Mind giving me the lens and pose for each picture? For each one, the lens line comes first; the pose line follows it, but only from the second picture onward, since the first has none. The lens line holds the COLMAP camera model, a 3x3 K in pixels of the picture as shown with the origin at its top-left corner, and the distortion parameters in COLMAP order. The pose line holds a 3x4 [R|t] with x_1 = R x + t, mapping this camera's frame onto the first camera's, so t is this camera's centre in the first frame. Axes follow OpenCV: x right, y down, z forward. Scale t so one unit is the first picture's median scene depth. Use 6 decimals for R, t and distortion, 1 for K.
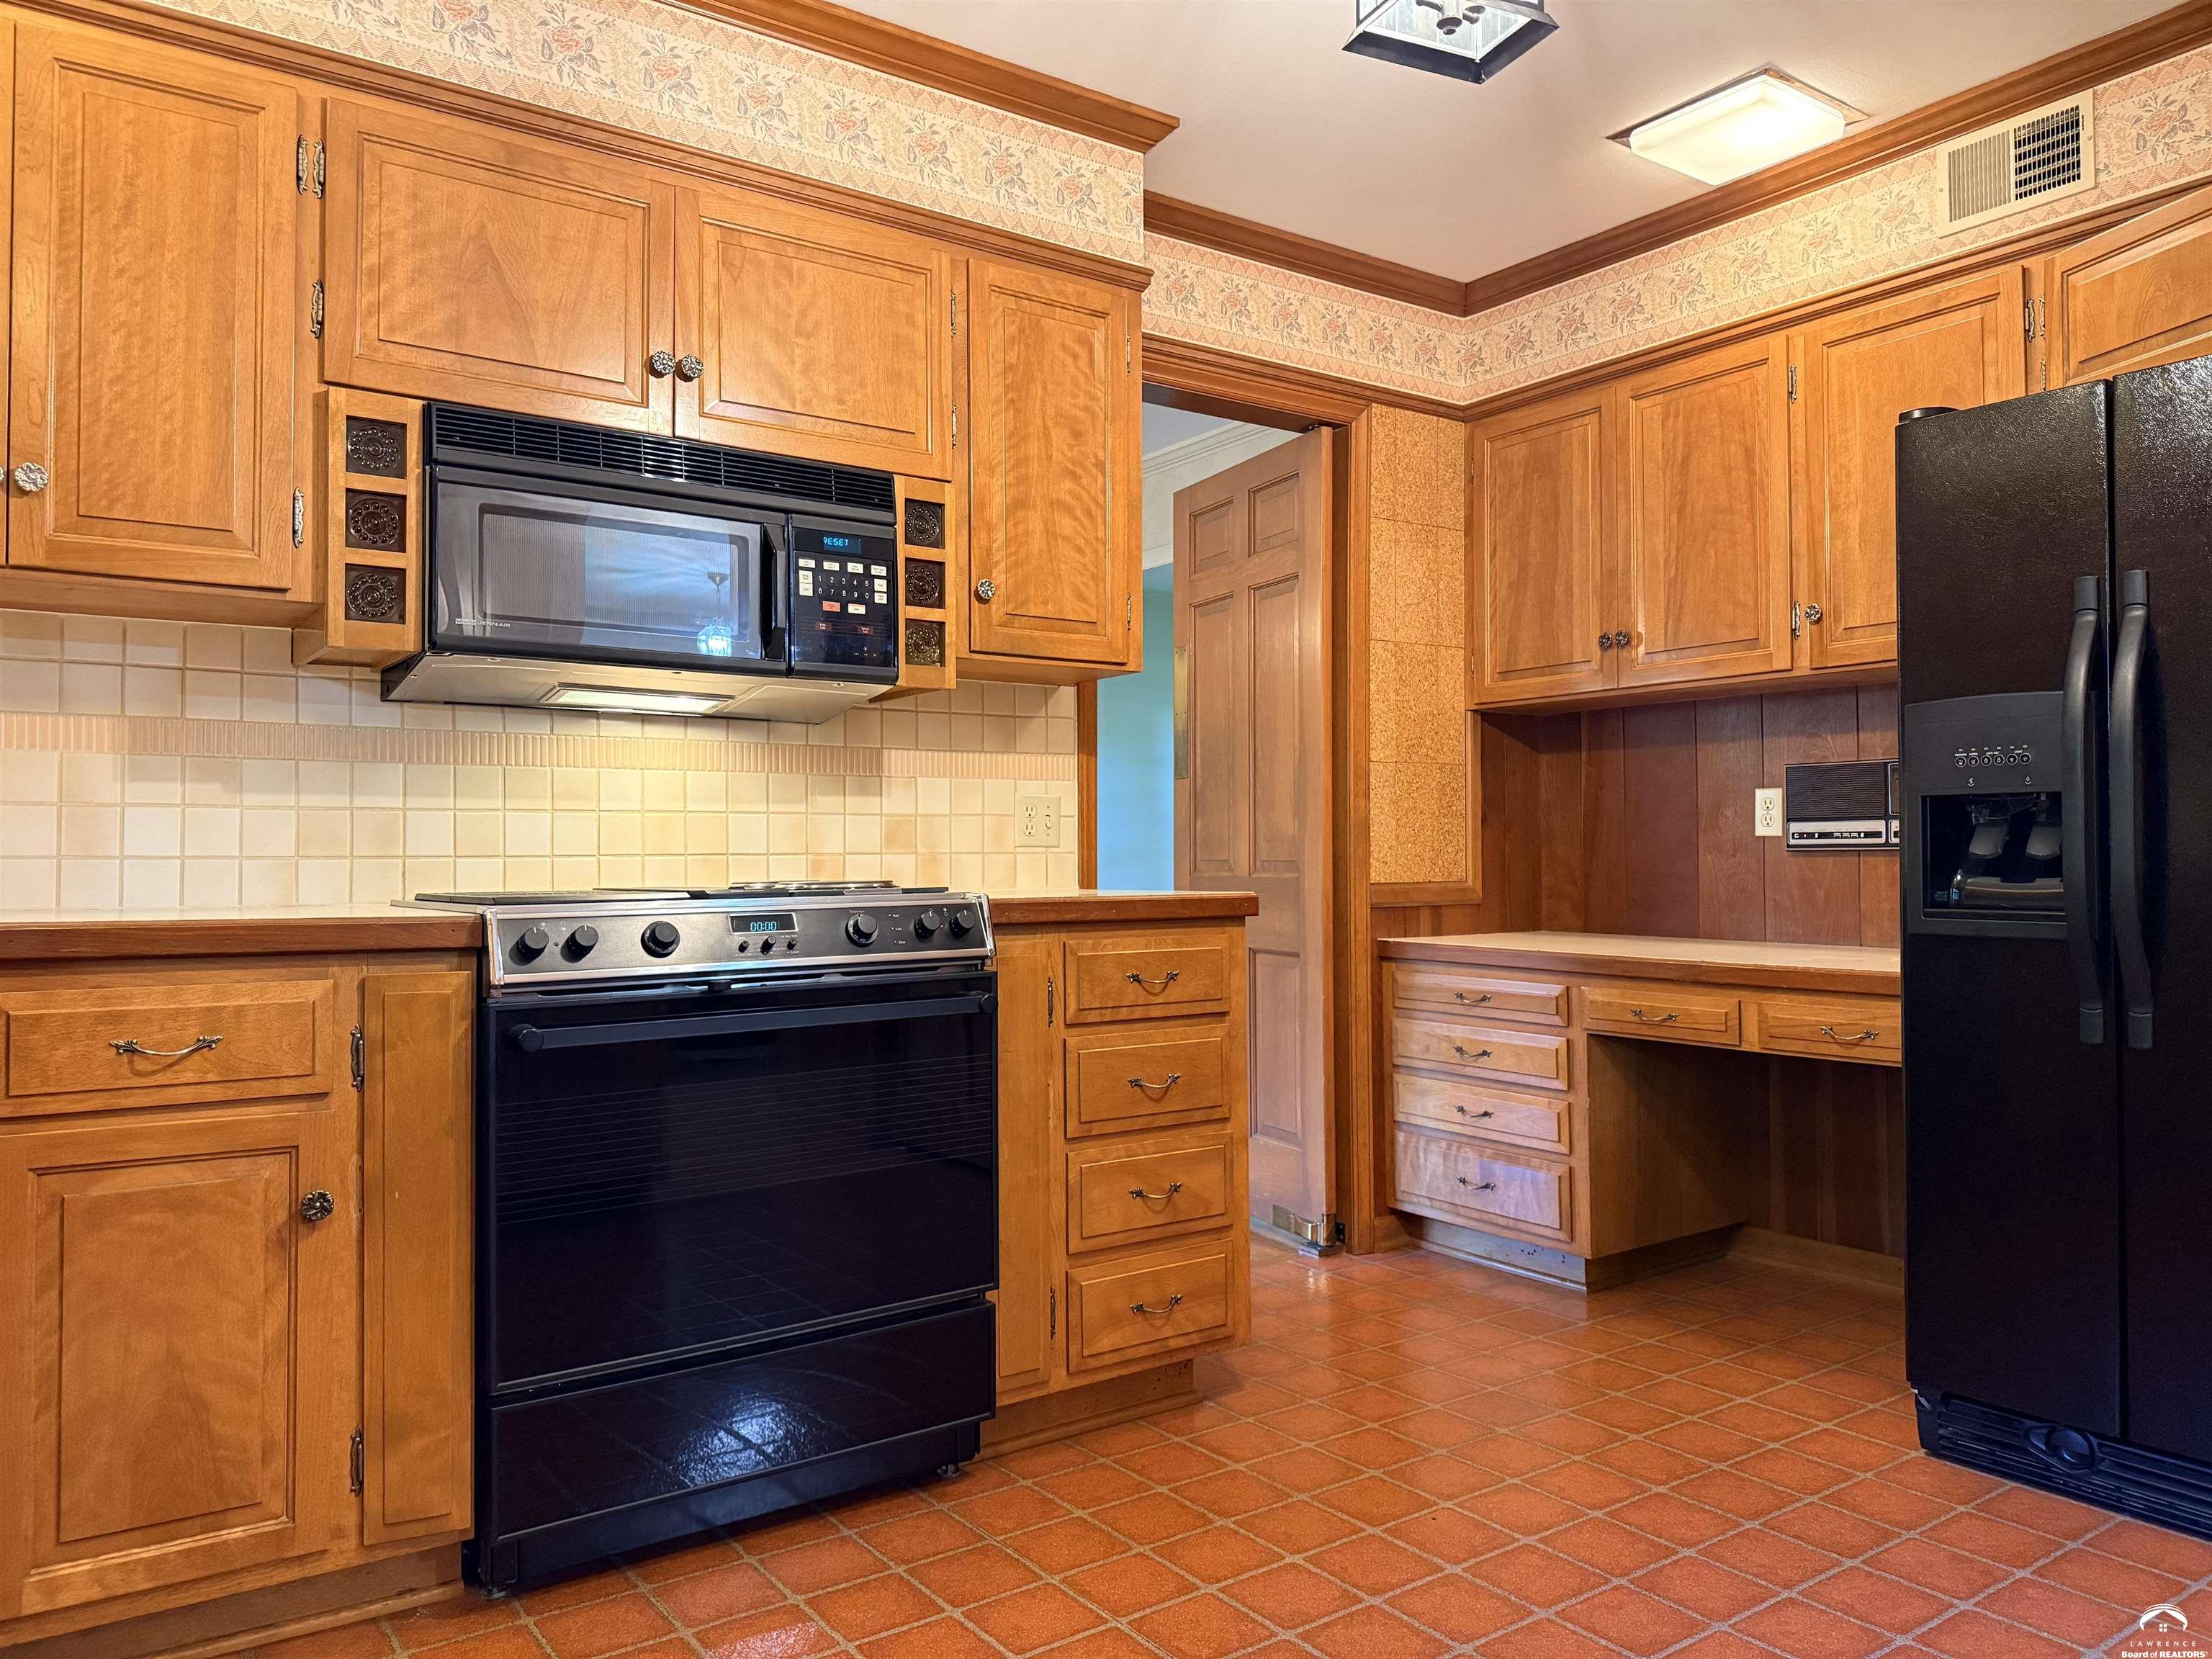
lens RADIAL K [[1548.2, 0, 1106.0], [0, 1548.2, 829.5], [0, 0, 1]] dist [0.109108, -0.172237]
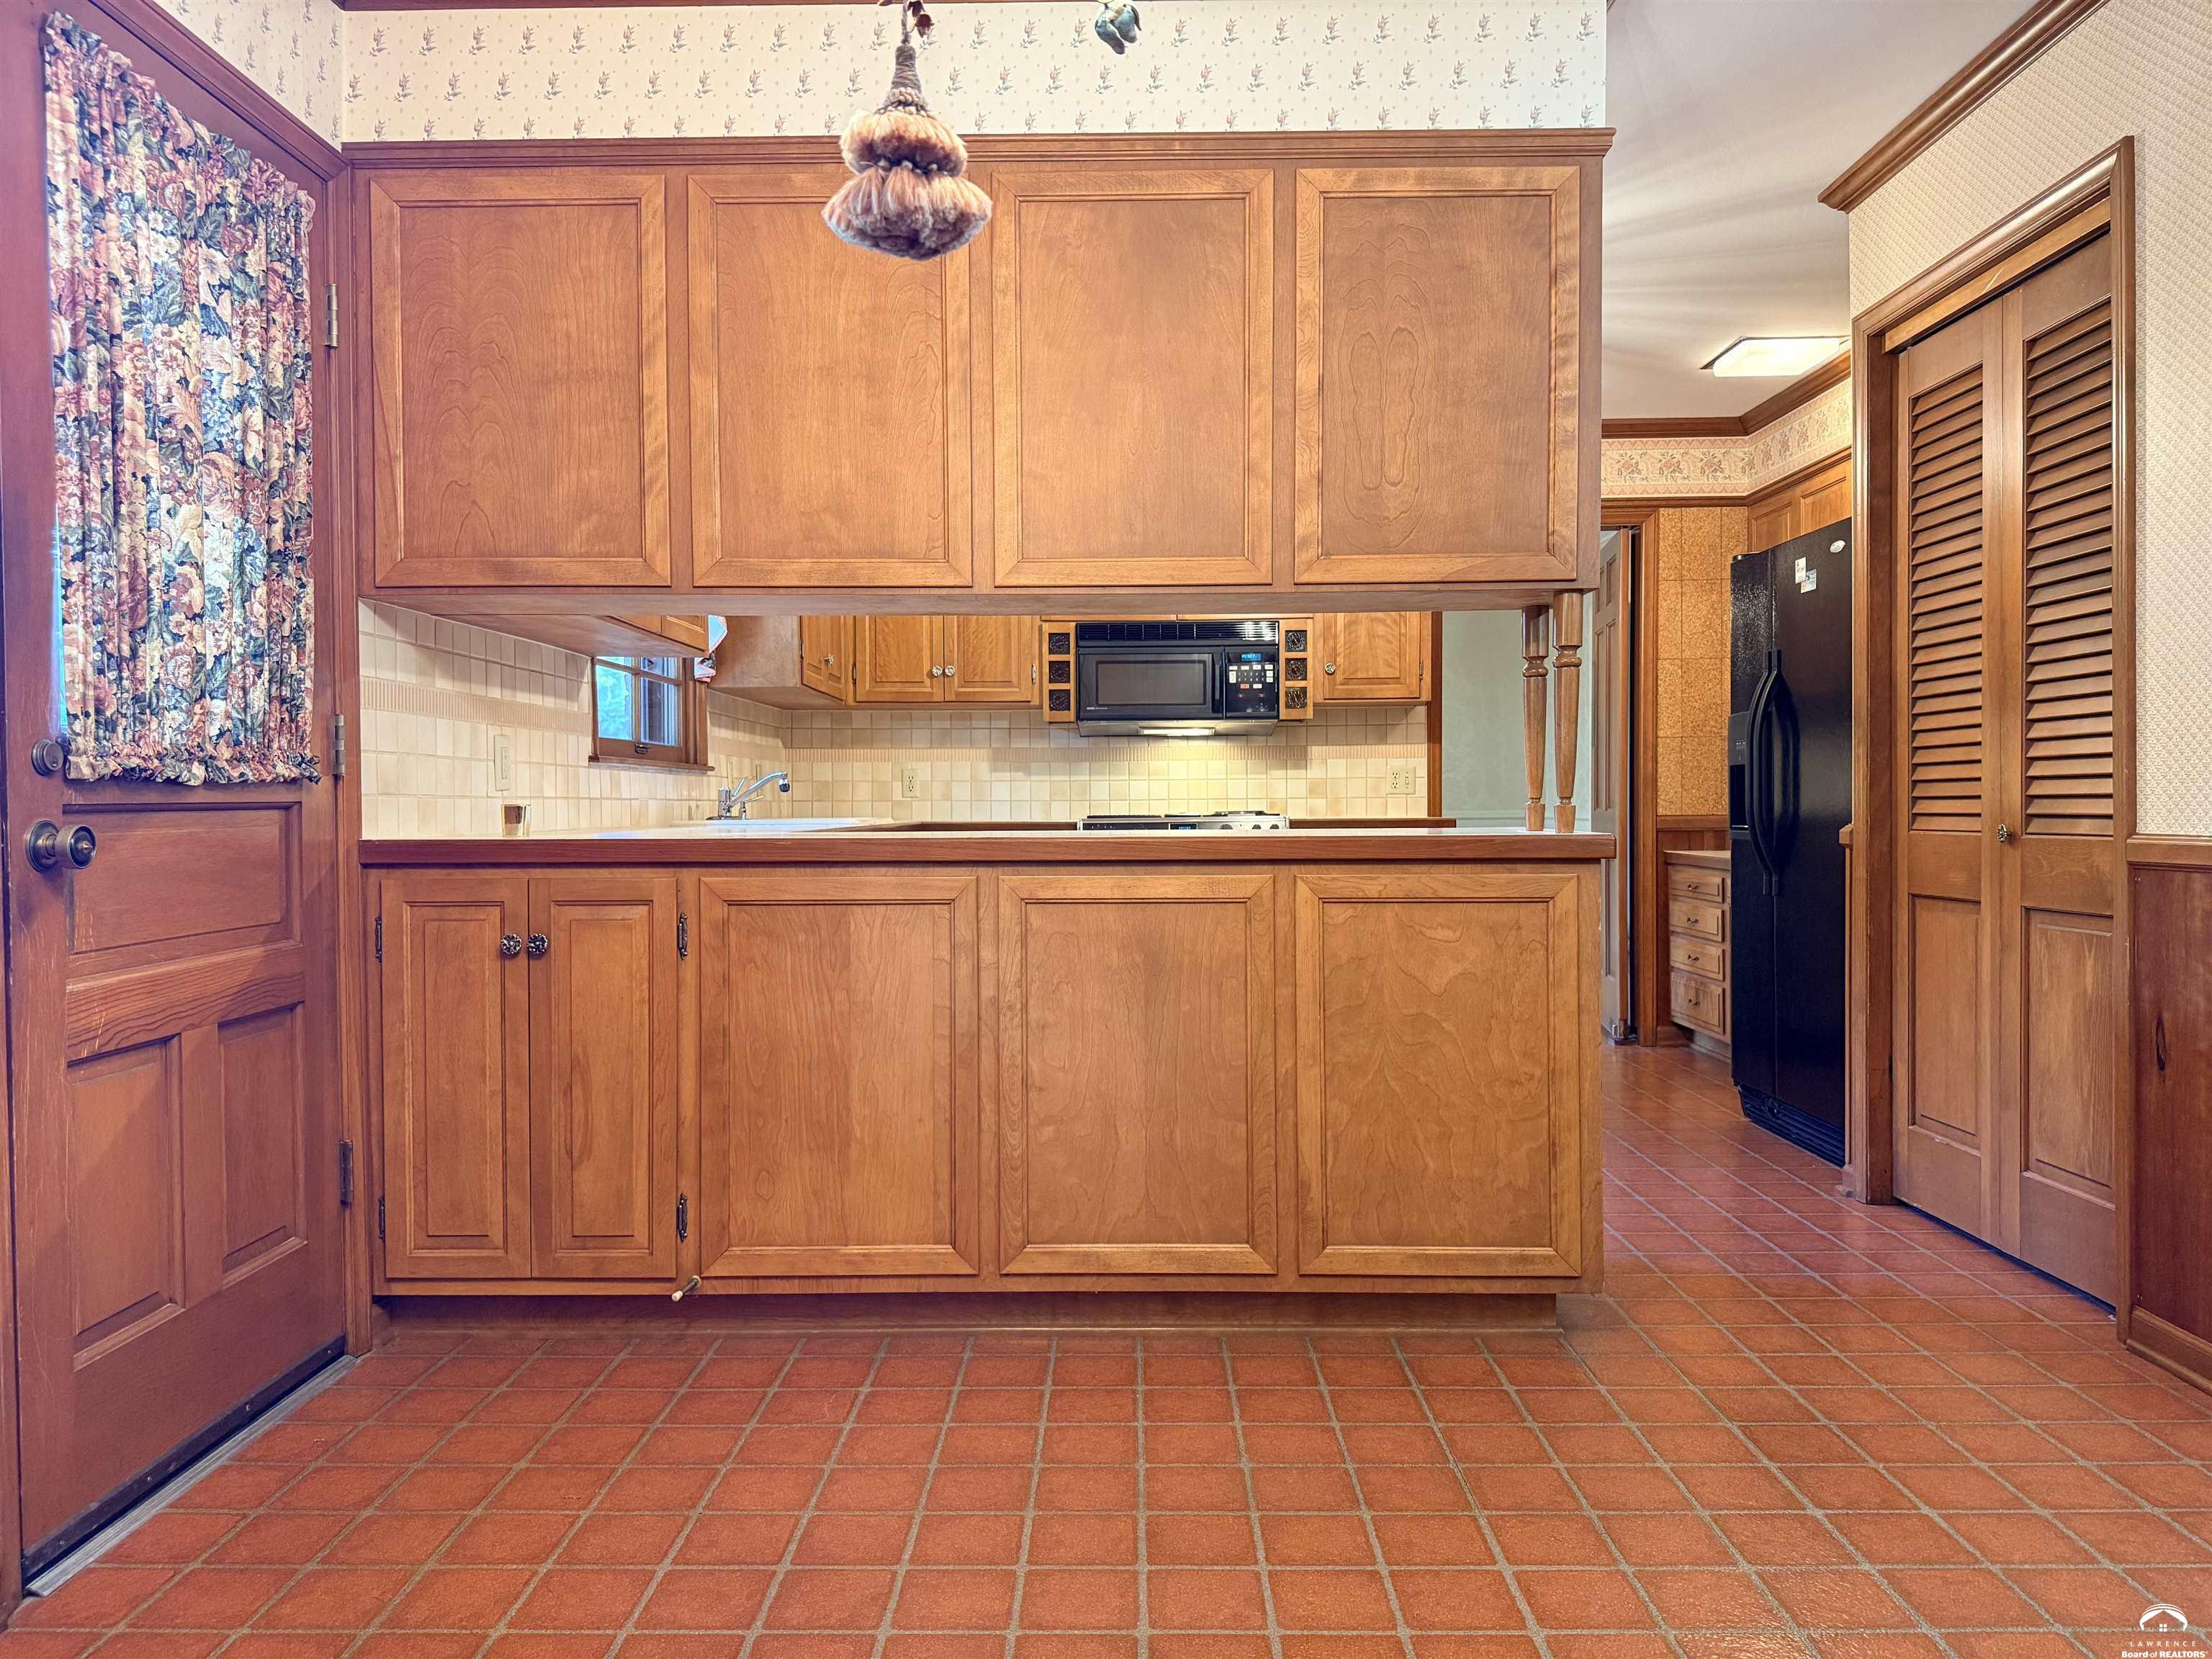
lens RADIAL K [[1548.2, 0, 1106.0], [0, 1548.2, 829.5], [0, 0, 1]] dist [0.109108, -0.172237]
pose [[0.807223, 0.007881, -0.590195, 0.795328], [0.014153, 0.999365, 0.032703, -0.012695], [0.590077, -0.034752, 0.806598, -0.738026]]
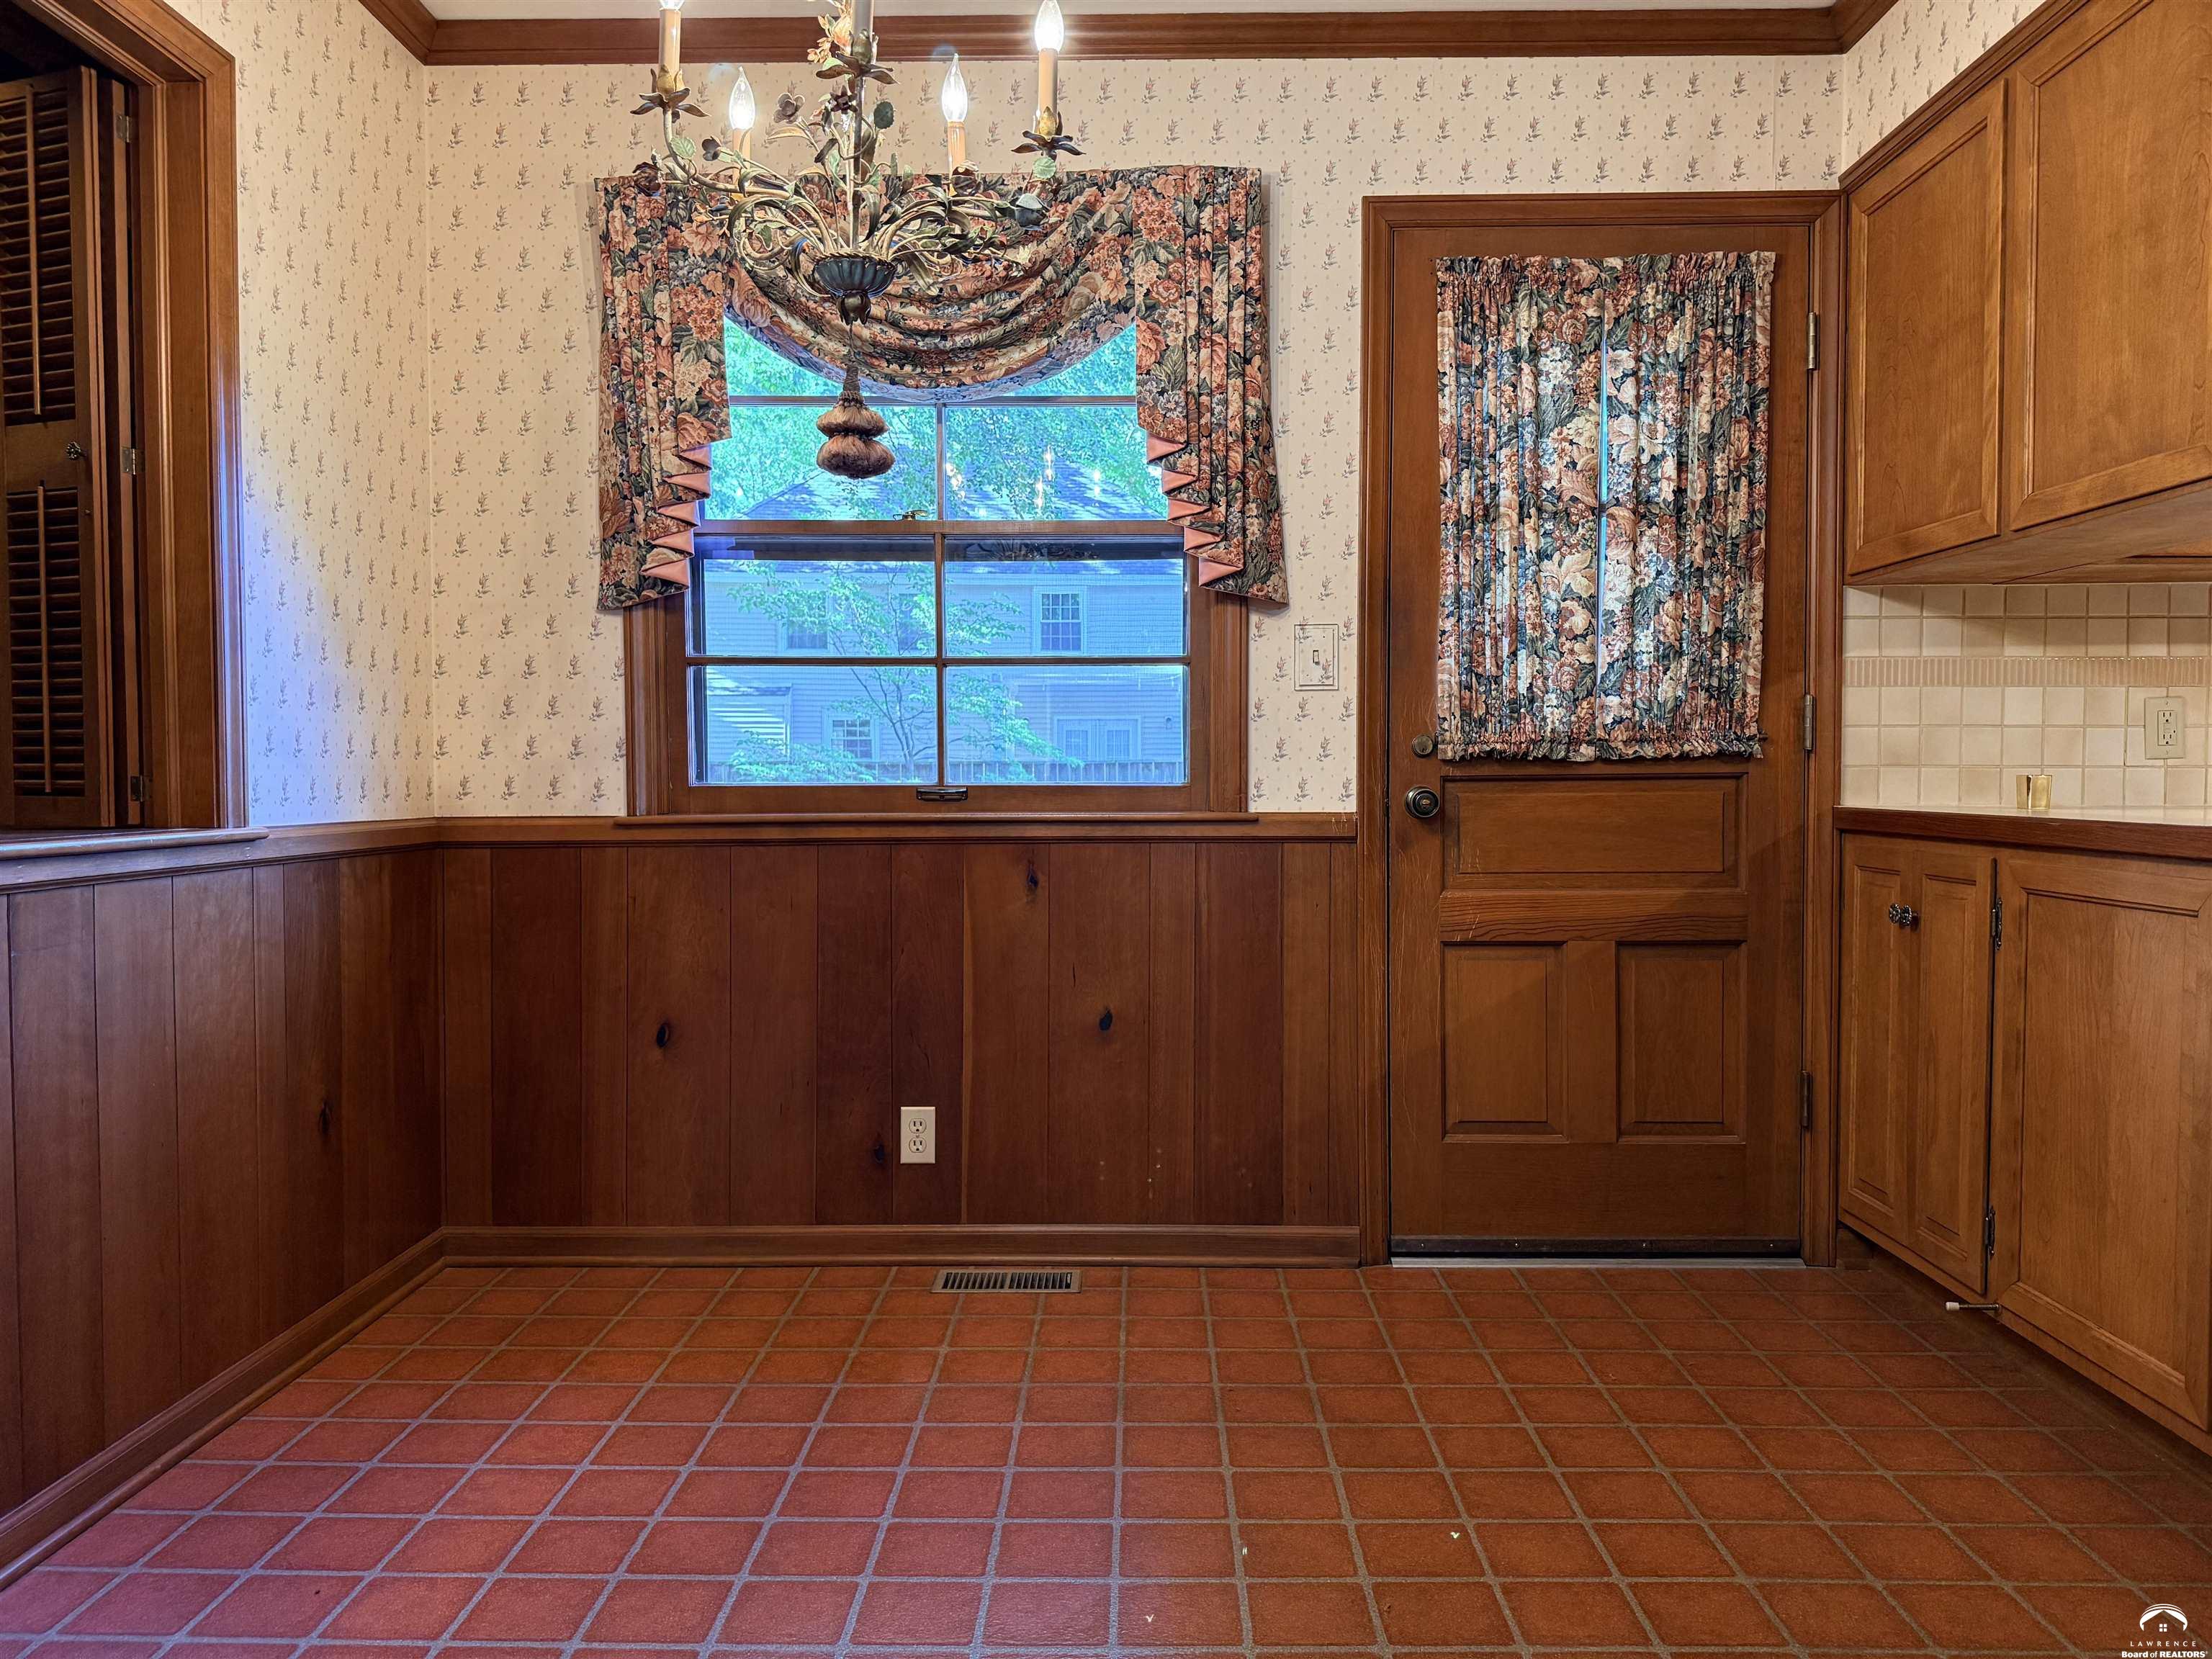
lens RADIAL K [[1548.2, 0, 1106.0], [0, 1548.2, 829.5], [0, 0, 1]] dist [0.109108, -0.172237]
pose [[-0.594123, 0.032529, -0.803716, 0.988861], [0.018564, 0.999470, 0.026729, -0.004475], [0.804160, 0.000960, -0.594413, -0.067502]]
